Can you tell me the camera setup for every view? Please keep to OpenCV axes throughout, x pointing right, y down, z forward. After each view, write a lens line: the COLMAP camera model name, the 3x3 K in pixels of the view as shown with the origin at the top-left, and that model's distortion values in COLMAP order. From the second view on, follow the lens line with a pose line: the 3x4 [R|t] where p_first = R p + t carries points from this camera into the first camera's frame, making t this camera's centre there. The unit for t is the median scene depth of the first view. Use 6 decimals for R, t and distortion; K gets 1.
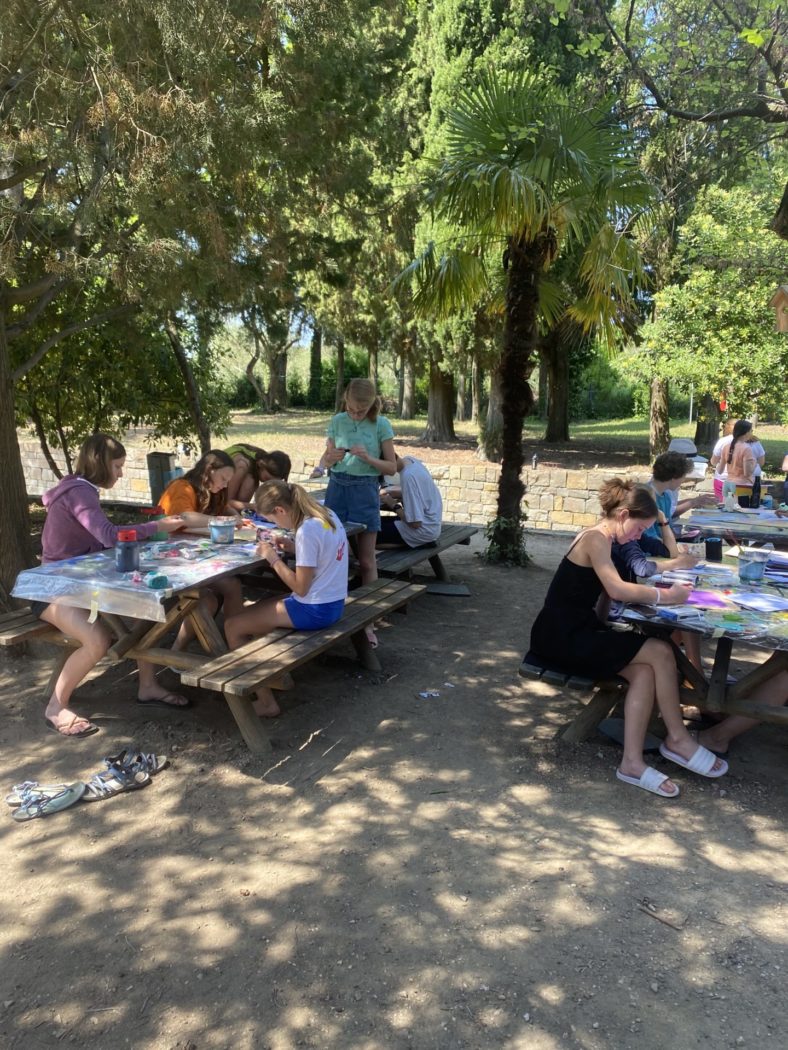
lens RADIAL K [[796.8, 0, 393.0], [0, 796.8, 526.7], [0, 0, 1]] dist [0.038737, -0.037410]
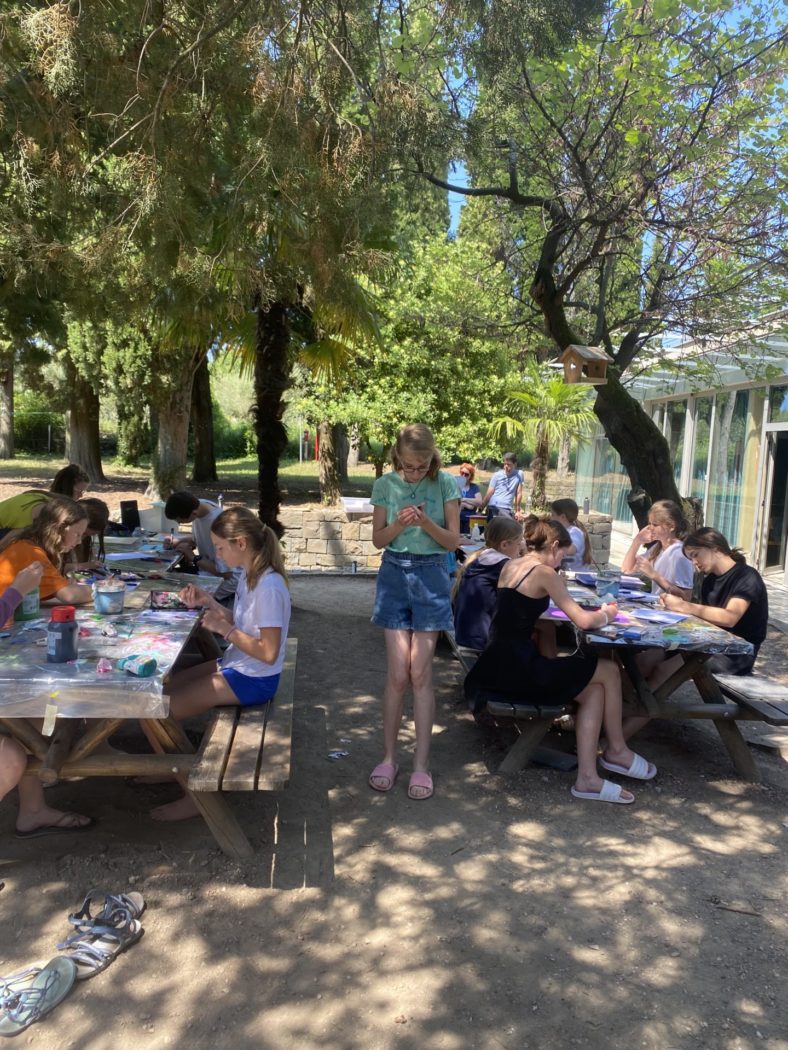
lens RADIAL K [[796.8, 0, 393.9], [0, 796.8, 521.2], [0, 0, 1]] dist [0.038737, -0.037410]
pose [[0.865844, -0.040514, 0.498672, -0.453867], [0.068091, 0.996984, -0.037227, -0.026441], [-0.495660, 0.066188, 0.865991, 0.184696]]
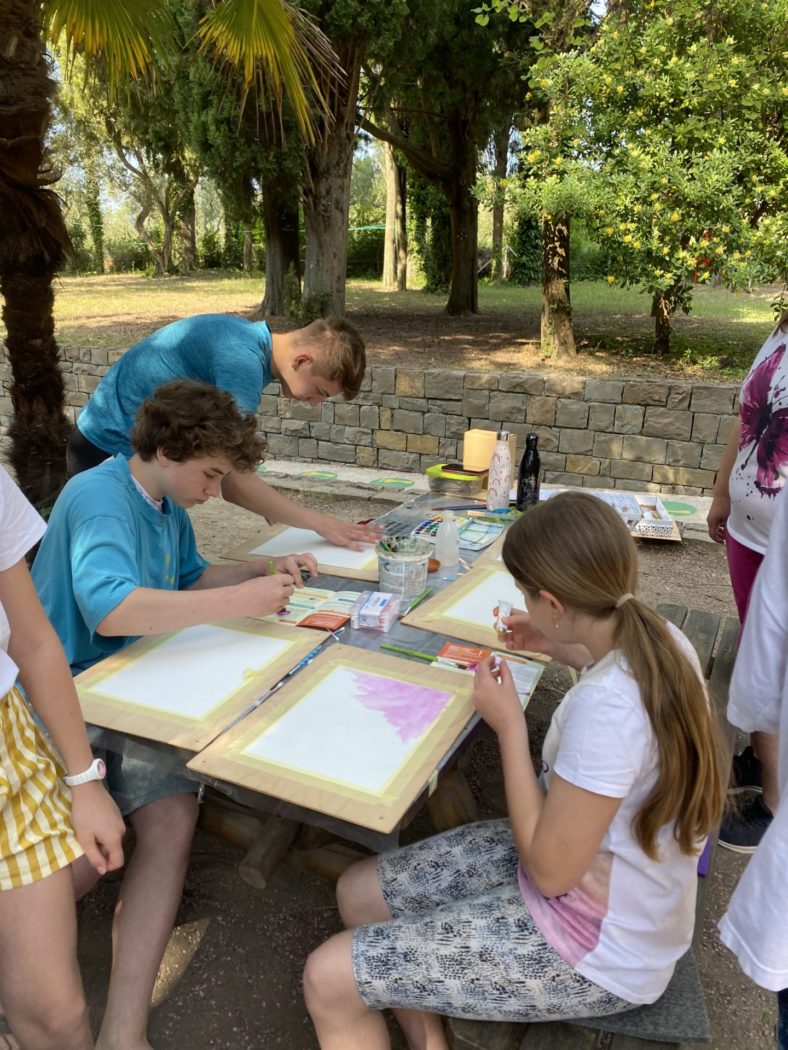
lens RADIAL K [[796.8, 0, 393.9], [0, 796.8, 523.1], [0, 0, 1]] dist [0.038737, -0.037410]
pose [[0.999809, -0.015441, 0.012020, 0.728792], [0.013325, 0.987079, 0.159680, -0.173105], [-0.014330, -0.159489, 0.987096, 1.234383]]
